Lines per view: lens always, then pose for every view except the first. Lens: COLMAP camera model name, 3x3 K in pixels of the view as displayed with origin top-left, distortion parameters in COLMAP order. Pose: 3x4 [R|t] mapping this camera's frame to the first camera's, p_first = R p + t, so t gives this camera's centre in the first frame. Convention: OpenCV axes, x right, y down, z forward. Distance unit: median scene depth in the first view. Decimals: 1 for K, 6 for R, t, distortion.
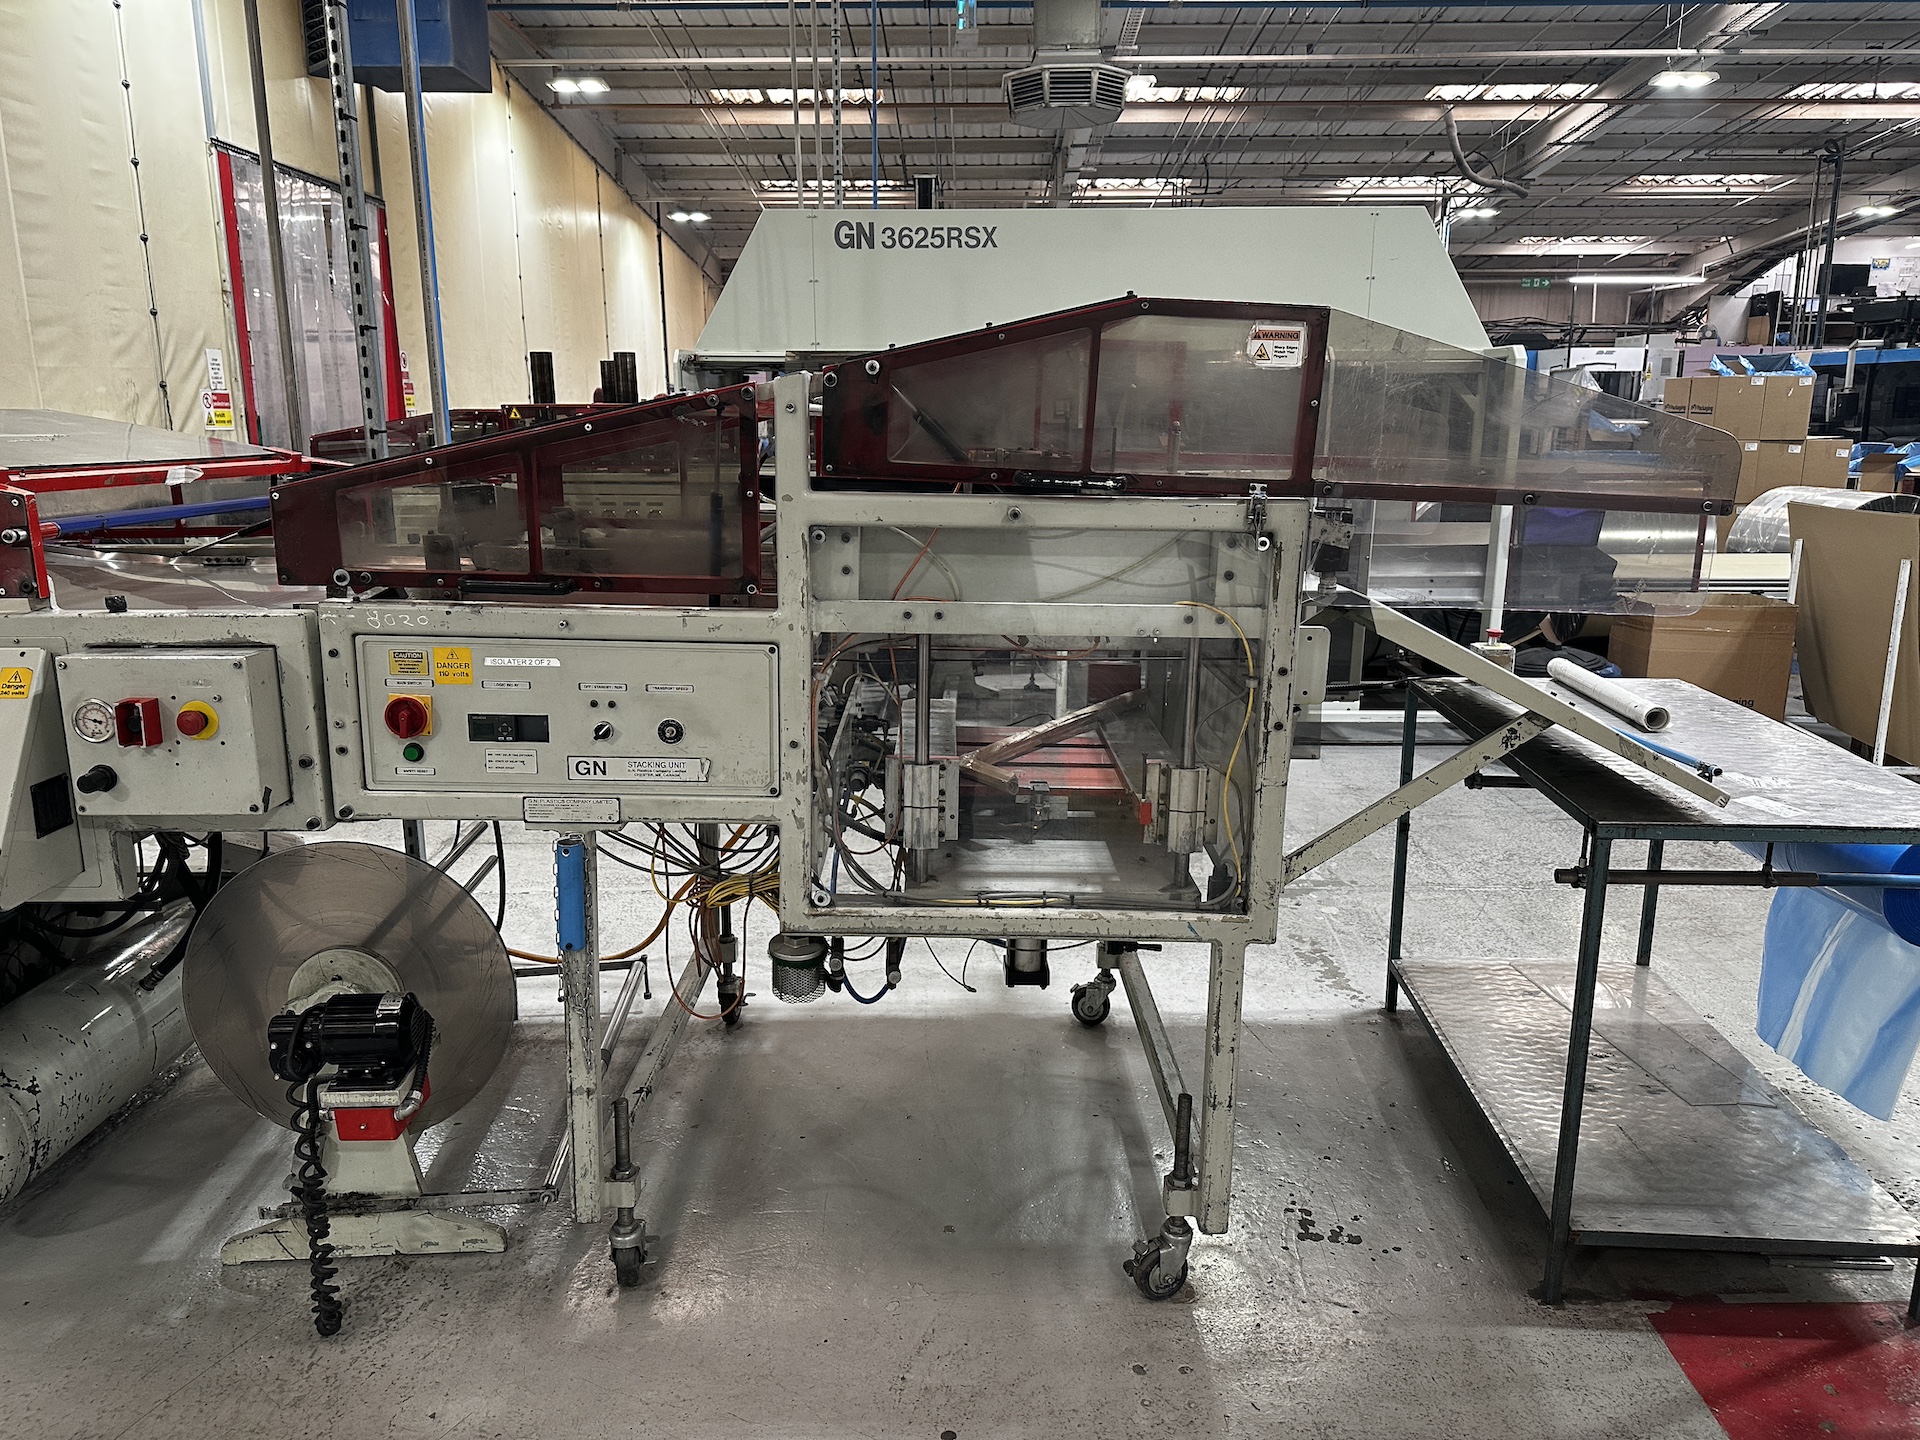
lens RADIAL K [[1348.1, 0, 960.0], [0, 1348.1, 720.0], [0, 0, 1]] dist [0.048542, -0.069382]
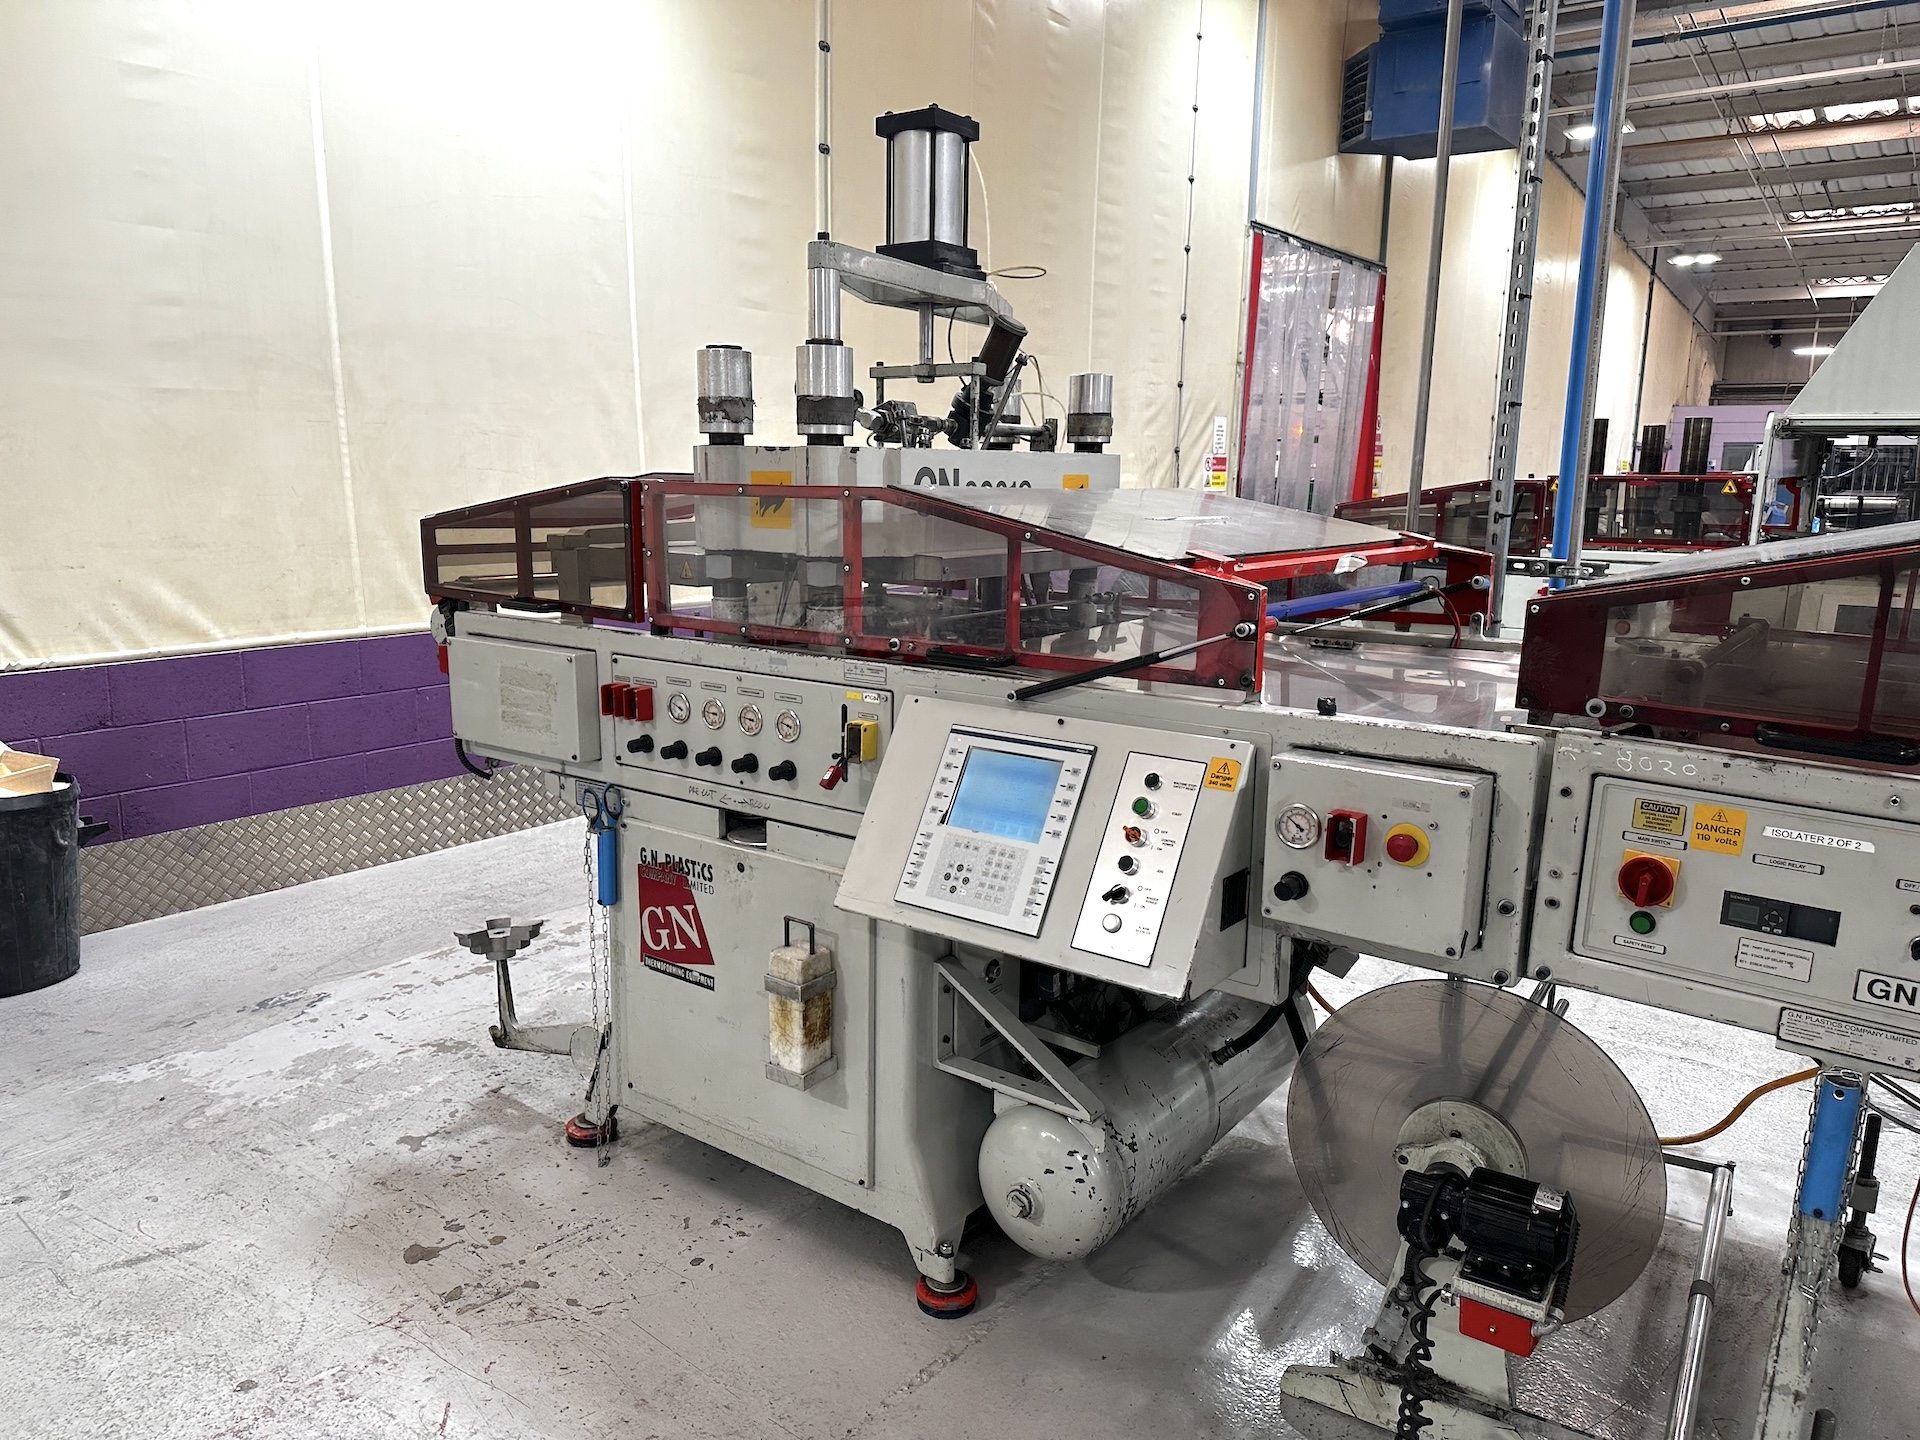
lens RADIAL K [[1375.7, 0, 959.6], [0, 1375.7, 743.0], [0, 0, 1]] dist [0.055763, -0.074554]
pose [[0.793828, 0.130033, -0.594077, -0.232055], [-0.148528, 0.988745, 0.017949, -0.036291], [0.589725, 0.073989, 0.804208, 0.058745]]
